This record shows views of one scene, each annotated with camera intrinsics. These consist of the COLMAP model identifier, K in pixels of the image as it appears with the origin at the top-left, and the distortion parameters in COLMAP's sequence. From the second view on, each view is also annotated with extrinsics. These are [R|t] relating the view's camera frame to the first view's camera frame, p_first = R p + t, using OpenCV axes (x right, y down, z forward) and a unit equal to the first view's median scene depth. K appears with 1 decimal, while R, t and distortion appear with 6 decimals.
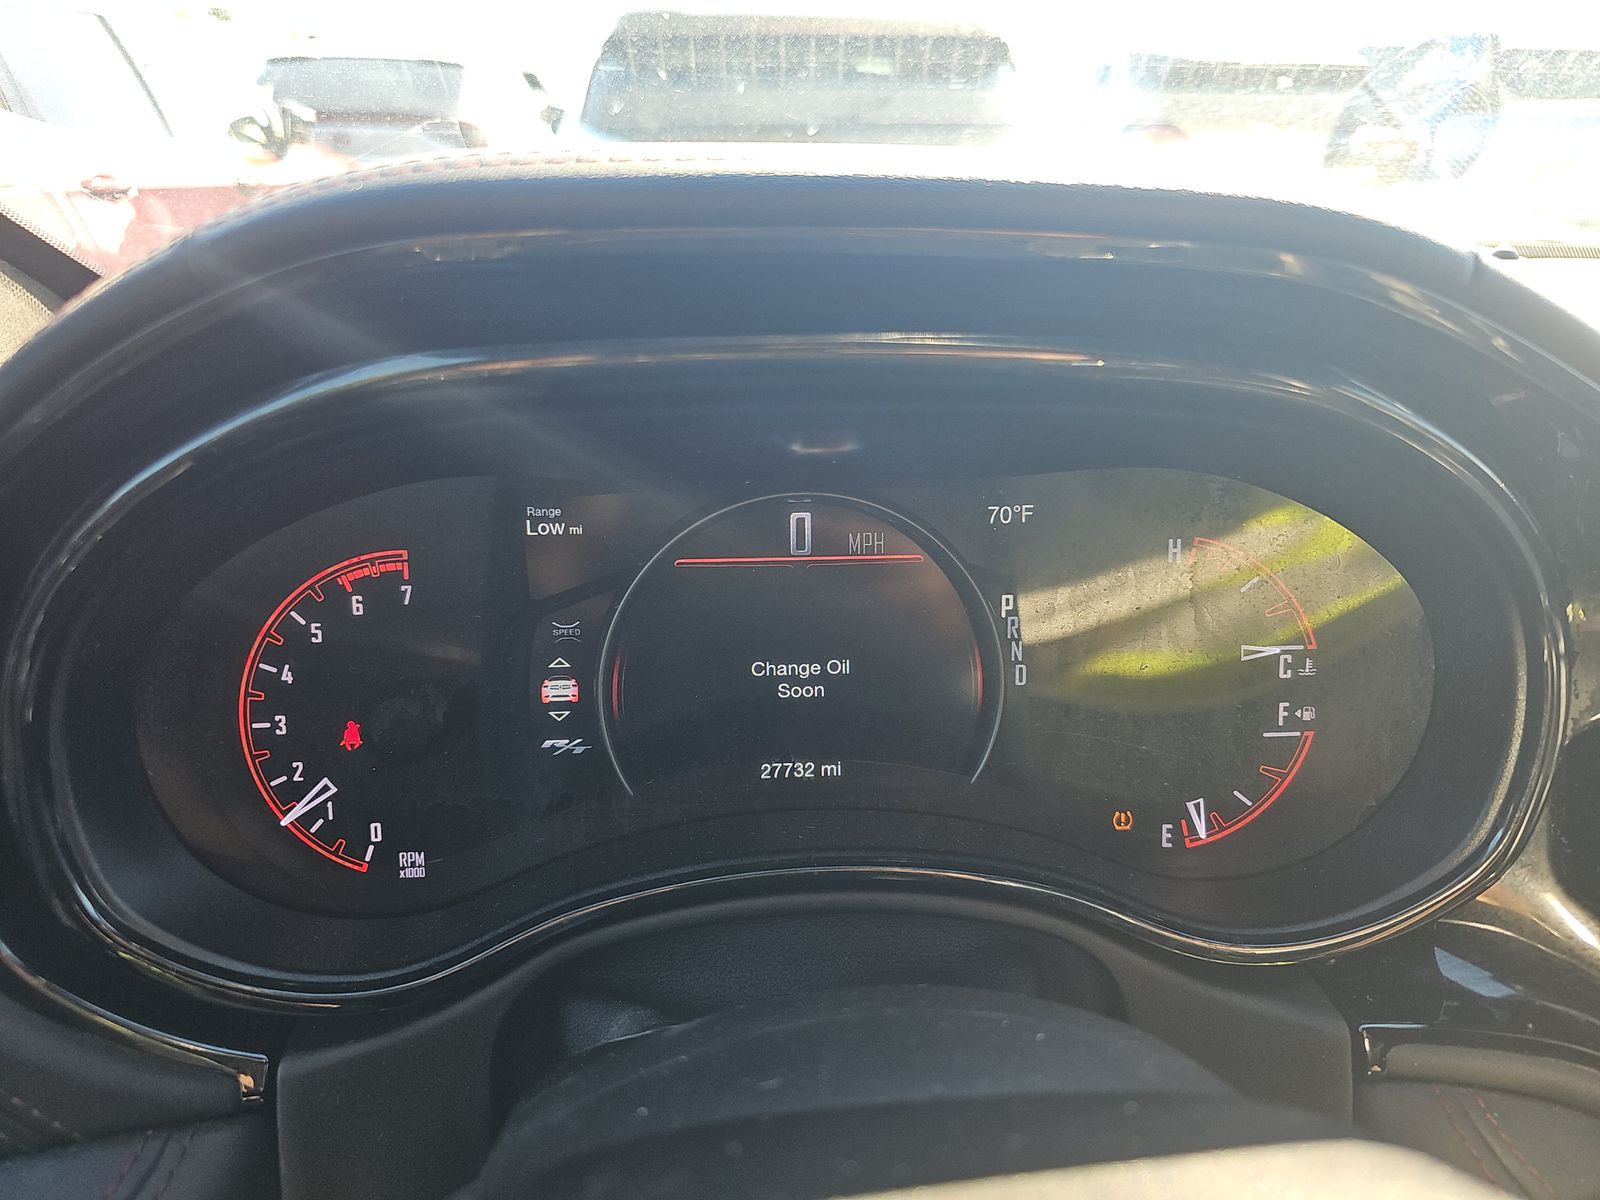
lens RADIAL K [[1110.7, 0, 801.8], [0, 1110.7, 574.1], [0, 0, 1]] dist [-0.002440, -0.001776]
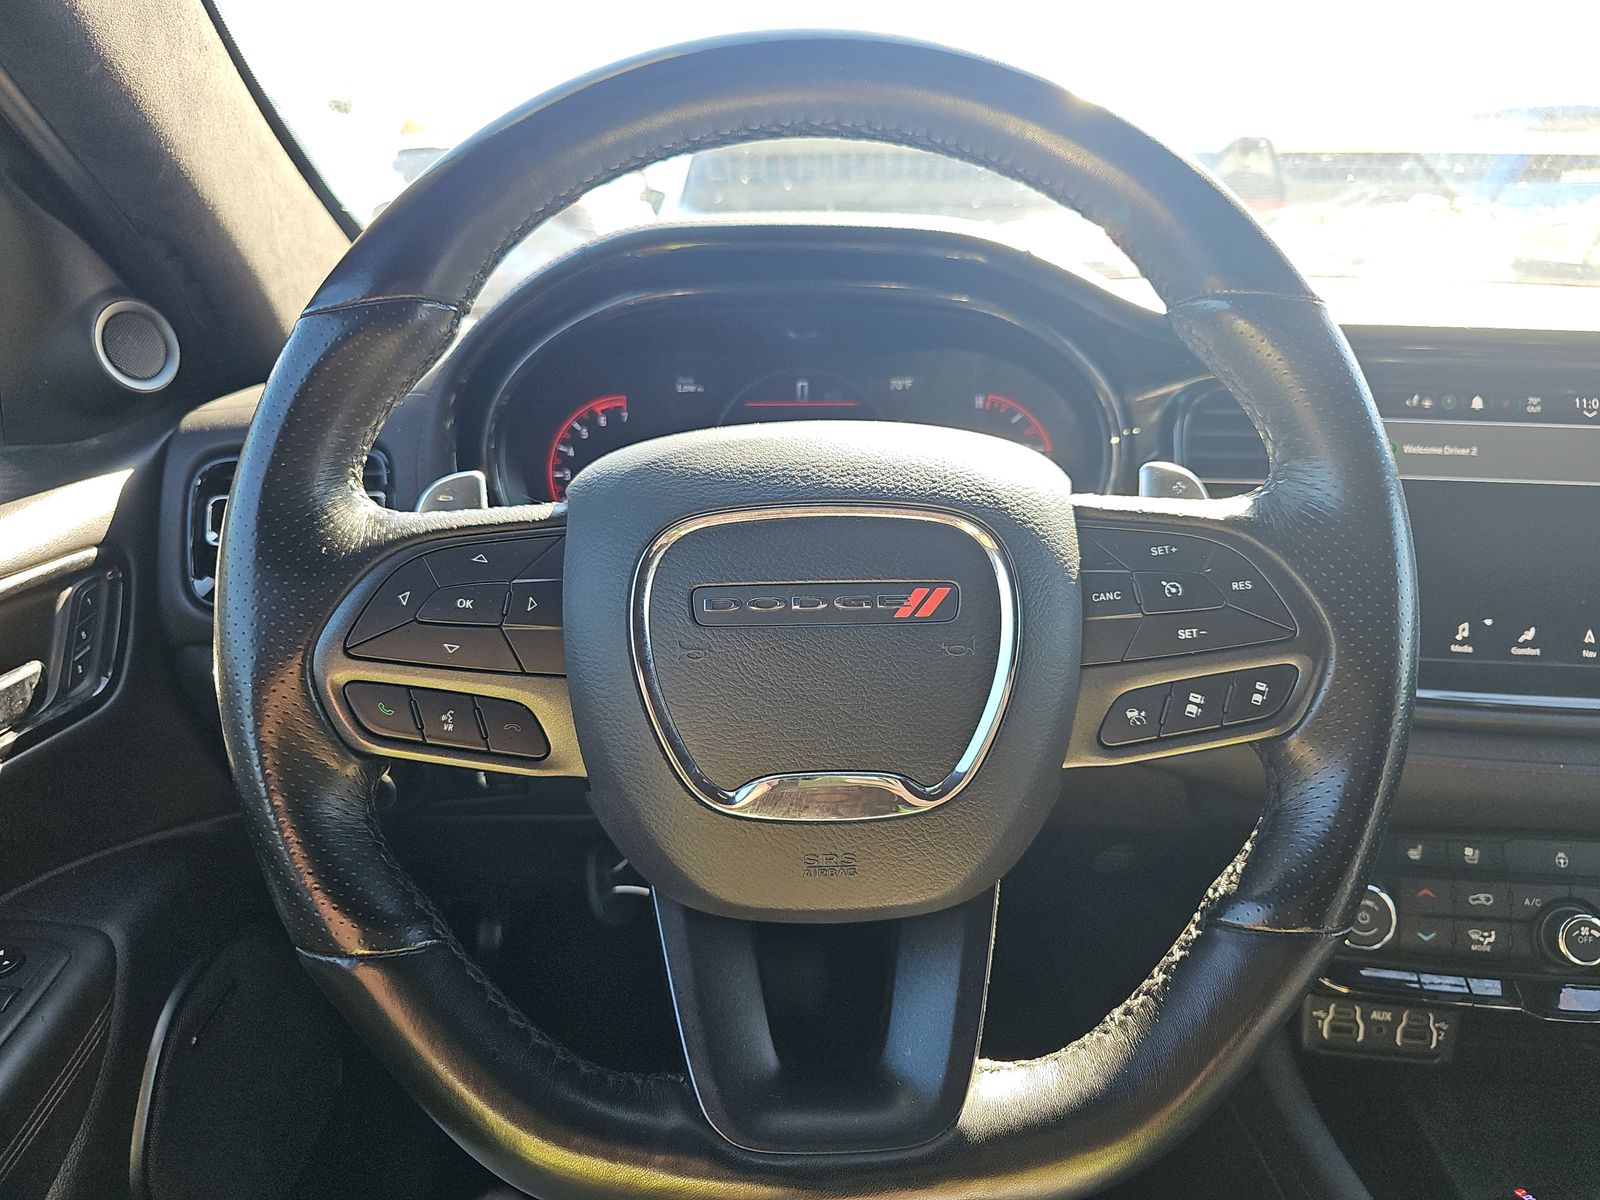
lens RADIAL K [[1110.7, 0, 801.8], [0, 1110.7, 574.1], [0, 0, 1]] dist [-0.002440, -0.001776]
pose [[0.997318, 0.012194, -0.072168, 0.163041], [-0.016604, 0.998010, -0.060827, 0.464076], [0.071282, 0.061862, 0.995536, -1.172331]]
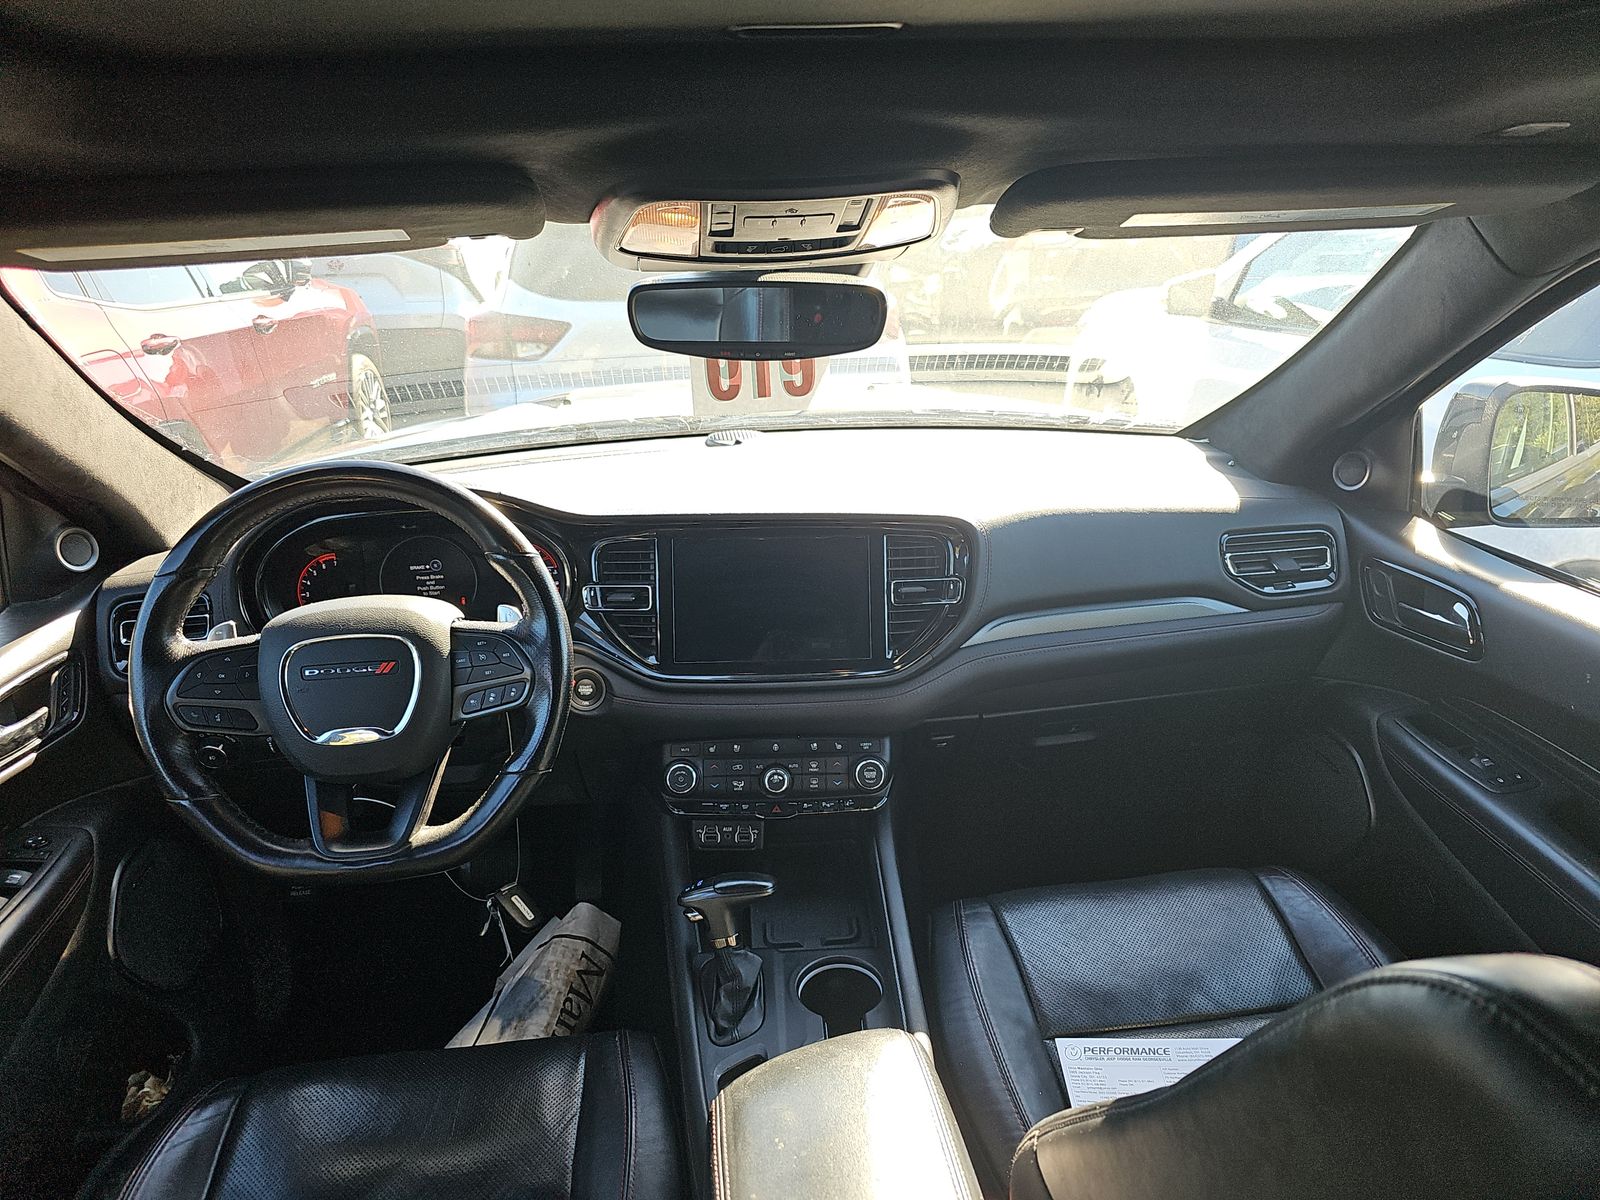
lens RADIAL K [[1064.9, 0, 800.0], [0, 1064.9, 600.0], [0, 0, 1]] dist [0.003978, 0.002164]
pose [[0.998836, -0.047994, 0.004918, 1.478220], [0.048103, 0.998524, -0.025203, 0.361947], [-0.003701, 0.025411, 0.999670, -3.274991]]
